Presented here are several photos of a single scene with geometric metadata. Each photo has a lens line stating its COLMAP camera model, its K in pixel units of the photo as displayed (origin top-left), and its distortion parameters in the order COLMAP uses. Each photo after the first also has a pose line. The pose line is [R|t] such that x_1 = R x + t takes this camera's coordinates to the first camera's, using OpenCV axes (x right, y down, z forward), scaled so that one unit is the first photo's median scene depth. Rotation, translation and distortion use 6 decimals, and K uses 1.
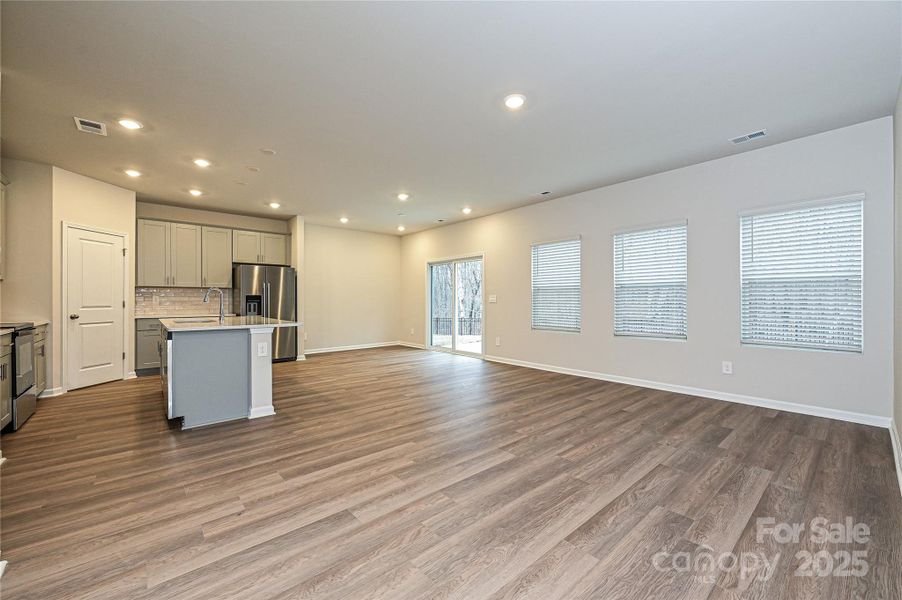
lens RADIAL K [[362.1, 0, 450.6], [0, 362.1, 301.4], [0, 0, 1]] dist [-0.001920, -0.000162]
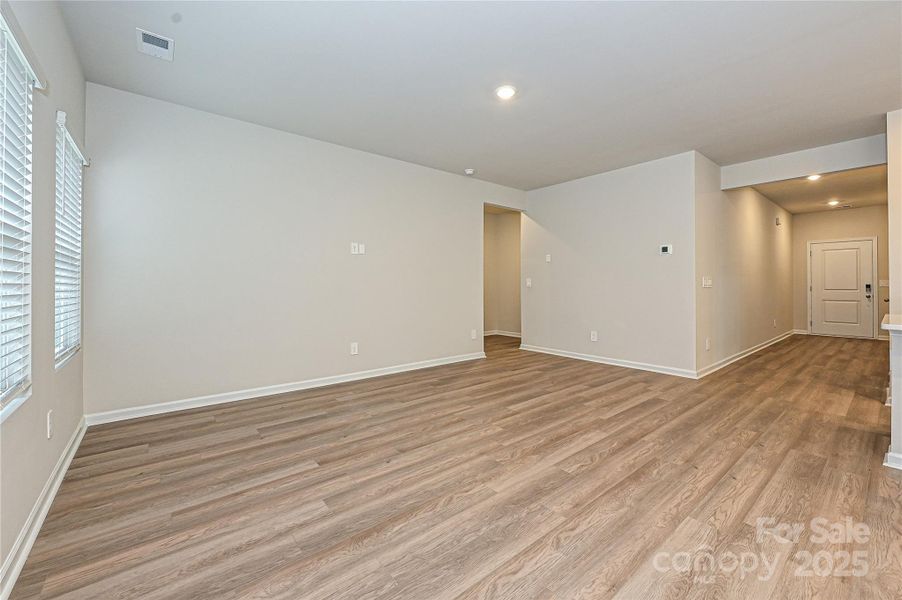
lens RADIAL K [[362.1, 0, 451.5], [0, 362.1, 283.0], [0, 0, 1]] dist [-0.001920, -0.000162]
pose [[-0.999535, 0.001464, 0.030445, 0.272992], [0.001345, 0.999991, -0.003941, -0.001729], [-0.030450, -0.003898, -0.999529, 1.857428]]
